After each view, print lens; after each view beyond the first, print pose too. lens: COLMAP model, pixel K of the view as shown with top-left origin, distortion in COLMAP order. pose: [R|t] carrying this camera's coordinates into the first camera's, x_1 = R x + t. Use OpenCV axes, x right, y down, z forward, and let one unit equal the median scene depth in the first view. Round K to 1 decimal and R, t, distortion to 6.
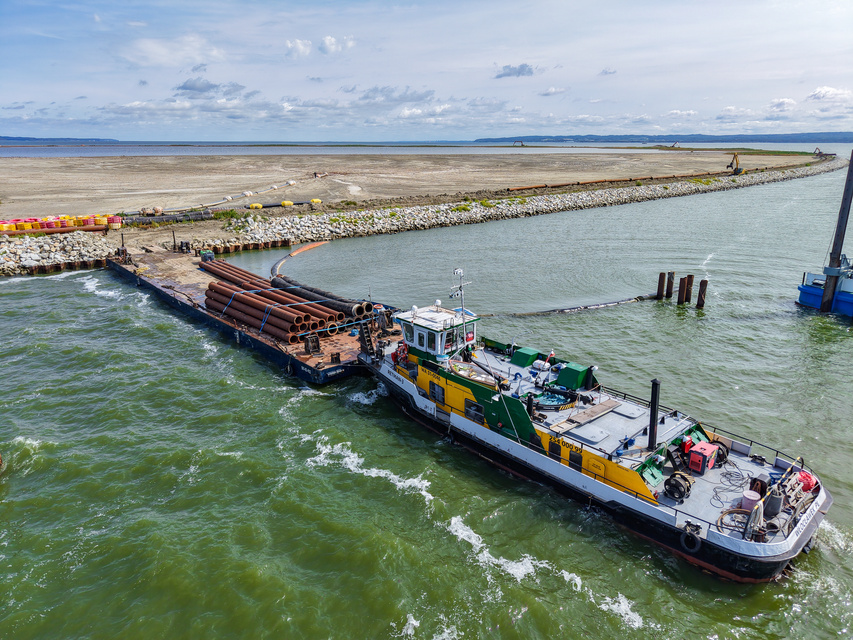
lens RADIAL K [[579.0, 0, 430.4], [0, 579.0, 318.5], [0, 0, 1]] dist [0.057745, -0.039532]
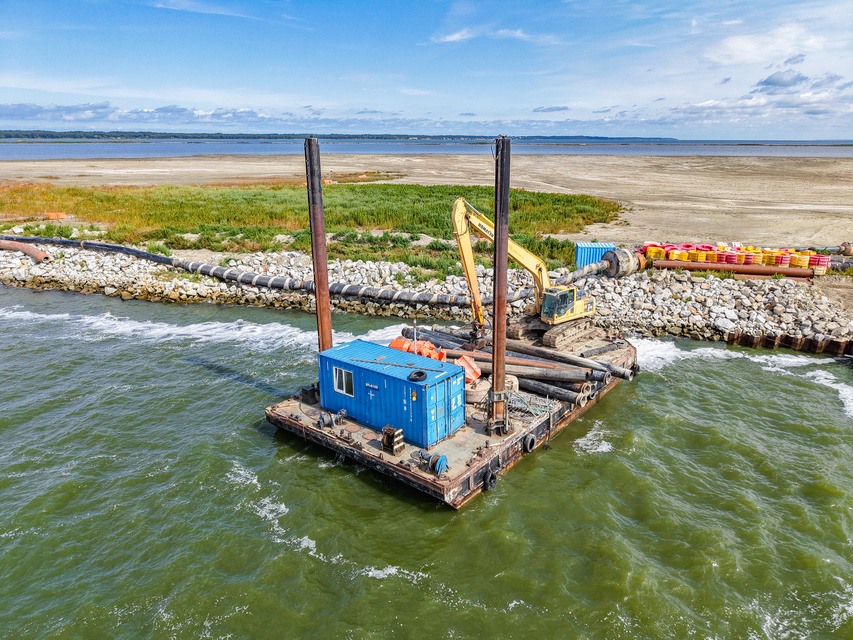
lens RADIAL K [[579.0, 0, 425.5], [0, 579.0, 316.1], [0, 0, 1]] dist [0.057745, -0.039532]
pose [[0.651032, 0.231971, -0.722735, -0.401498], [-0.233456, 0.967197, 0.100139, -0.085773], [0.722257, 0.103533, 0.683832, 0.282304]]
